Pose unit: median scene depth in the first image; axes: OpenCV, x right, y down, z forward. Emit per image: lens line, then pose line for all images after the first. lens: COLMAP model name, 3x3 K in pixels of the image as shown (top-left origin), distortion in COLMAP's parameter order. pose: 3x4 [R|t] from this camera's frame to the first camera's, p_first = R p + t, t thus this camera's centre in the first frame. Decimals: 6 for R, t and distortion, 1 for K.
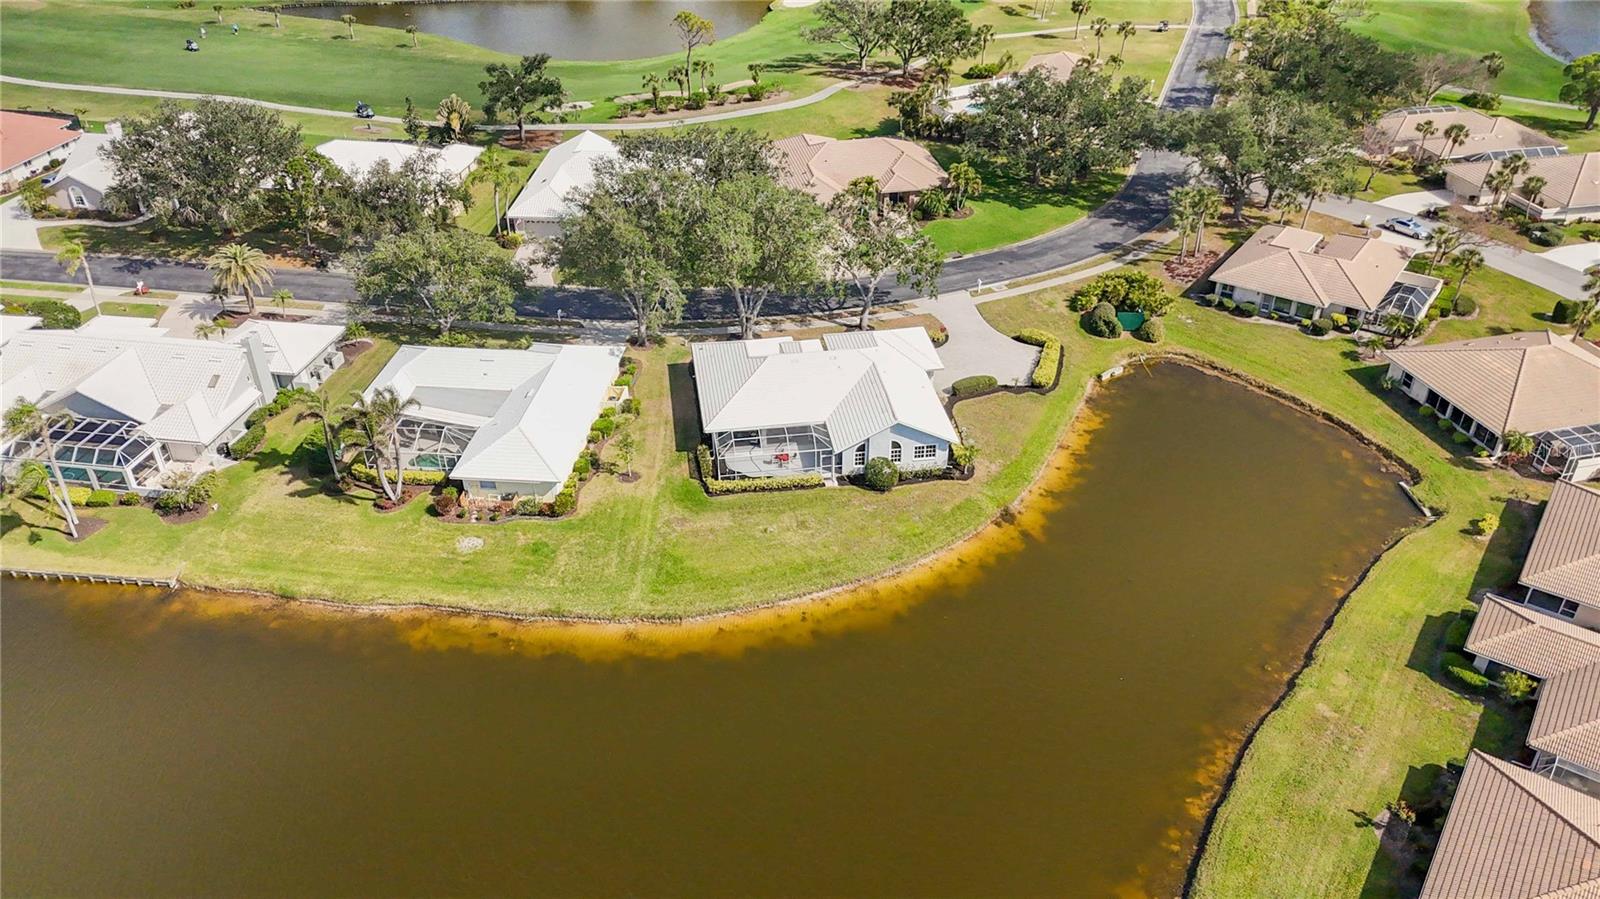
lens RADIAL K [[1132.4, 0, 800.0], [0, 1132.4, 449.5], [0, 0, 1]] dist [0.032656, 0.006180]
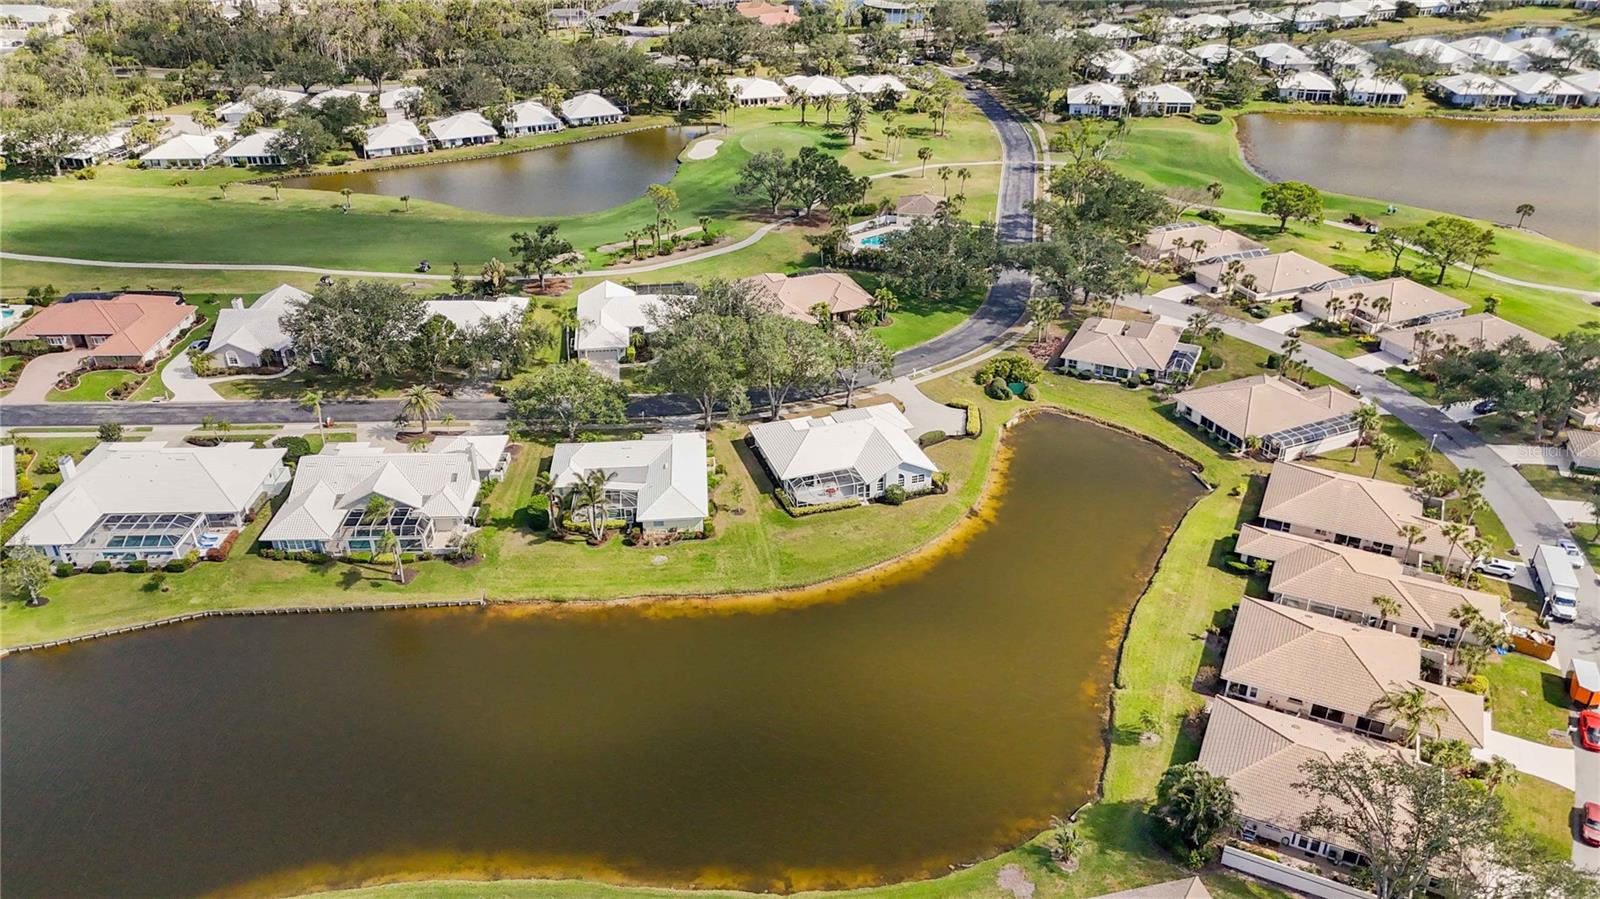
lens RADIAL K [[1149.6, 0, 800.0], [0, 1149.6, 449.5], [0, 0, 1]] dist [0.072525, -0.000409]
pose [[0.982626, -0.087958, 0.163433, -0.286012], [0.099277, 0.993100, -0.062418, 0.041175], [-0.156815, 0.077559, 0.984578, -0.532053]]
